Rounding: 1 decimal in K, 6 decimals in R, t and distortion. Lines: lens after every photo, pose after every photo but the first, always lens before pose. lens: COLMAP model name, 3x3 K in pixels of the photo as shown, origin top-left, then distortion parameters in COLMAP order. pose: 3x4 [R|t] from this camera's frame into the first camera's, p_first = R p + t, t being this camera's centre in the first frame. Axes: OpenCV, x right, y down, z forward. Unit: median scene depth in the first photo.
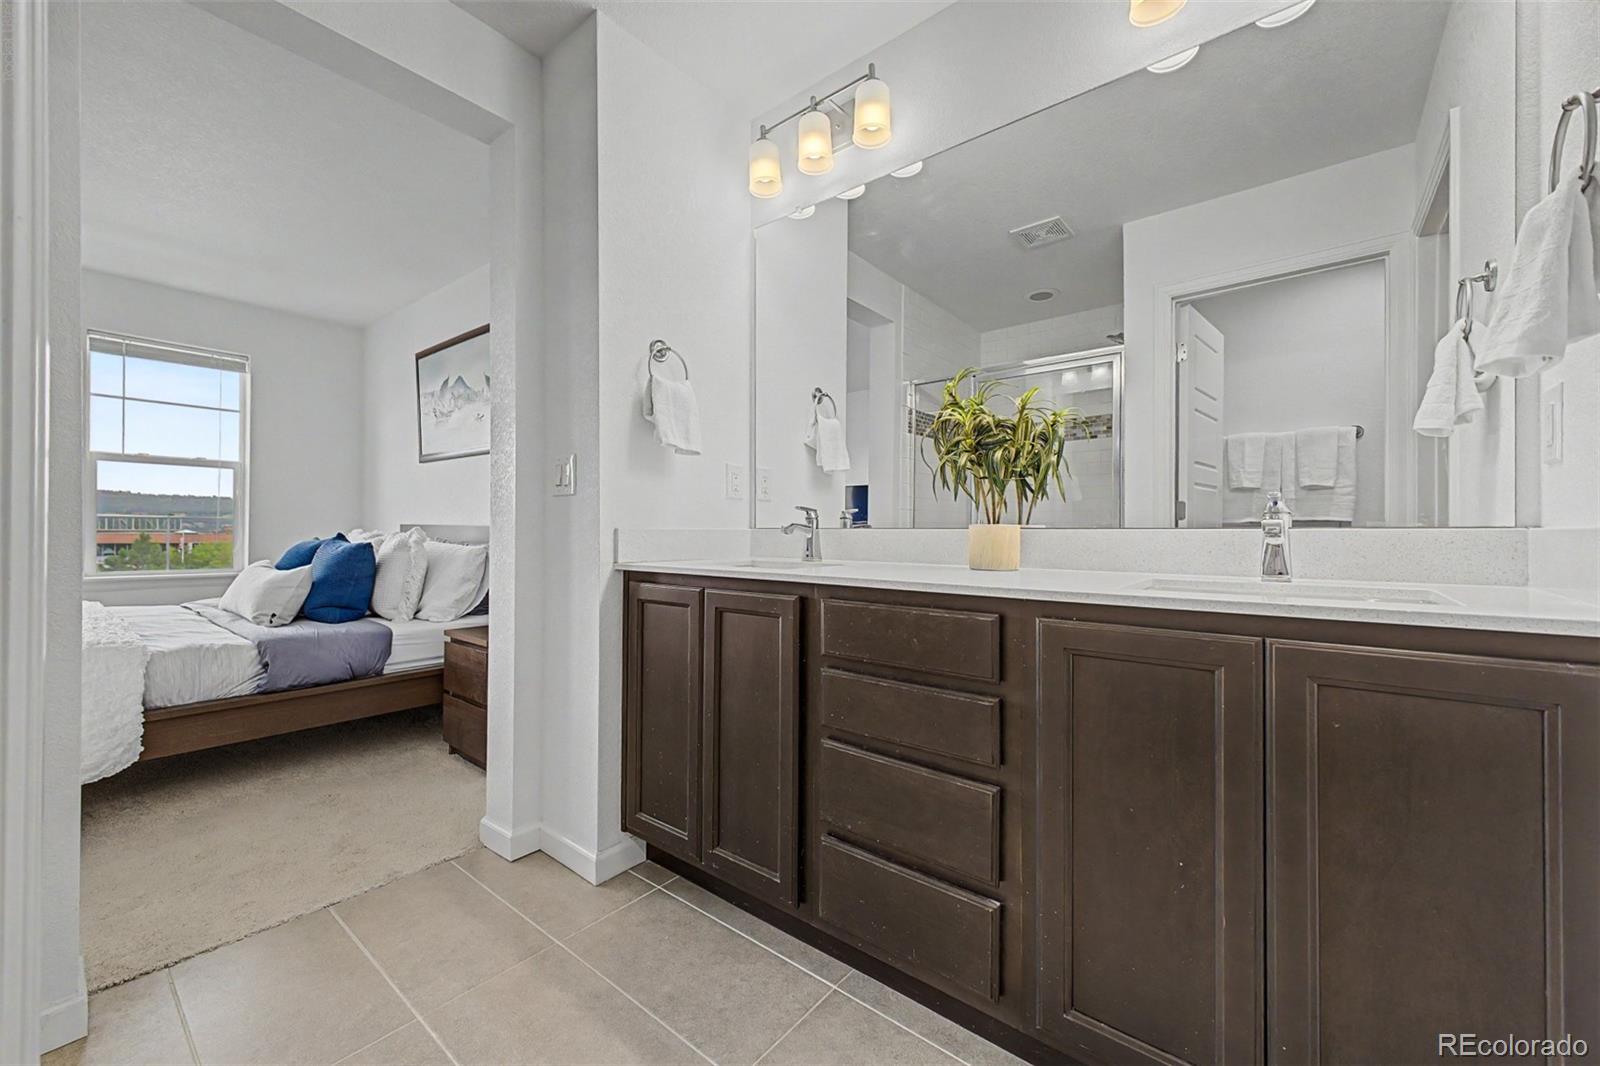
lens RADIAL K [[633.2, 0, 804.5], [0, 633.2, 529.7], [0, 0, 1]] dist [0.018518, -0.001095]
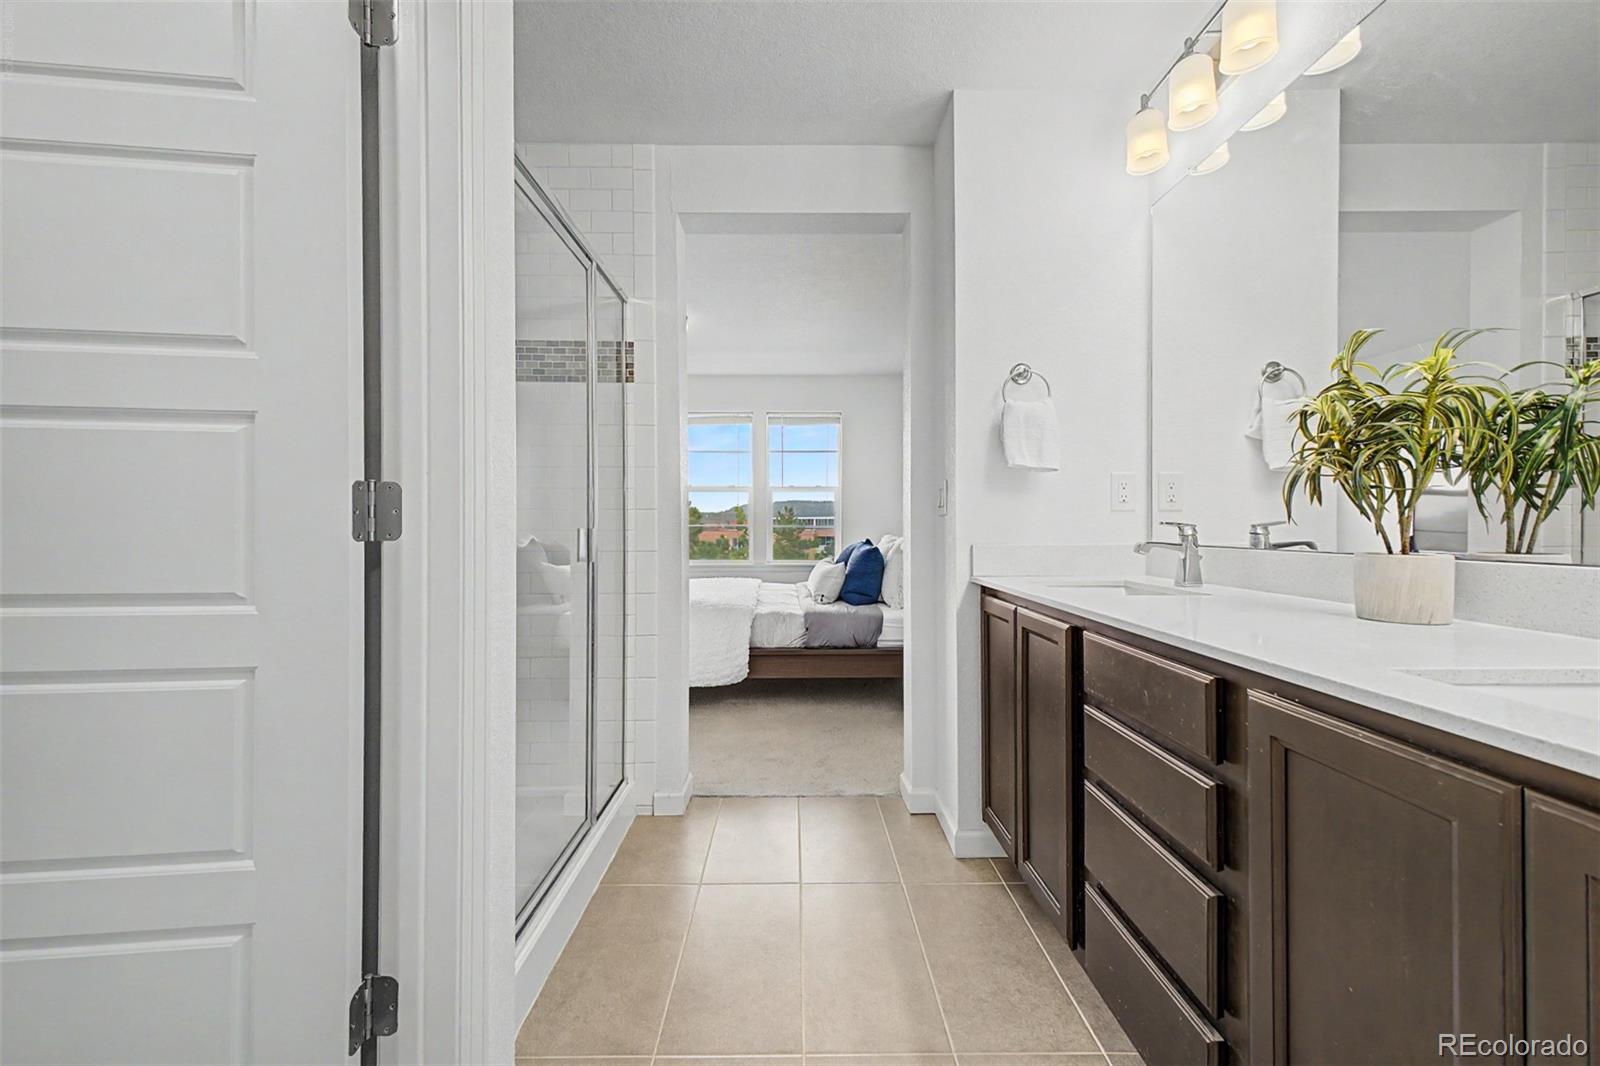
lens RADIAL K [[633.2, 0, 790.3], [0, 633.2, 524.3], [0, 0, 1]] dist [0.018518, -0.001095]
pose [[0.633450, -0.009718, -0.773723, 0.308547], [0.010552, 0.999937, -0.003920, -0.031779], [0.773712, -0.005681, 0.633512, 0.040831]]
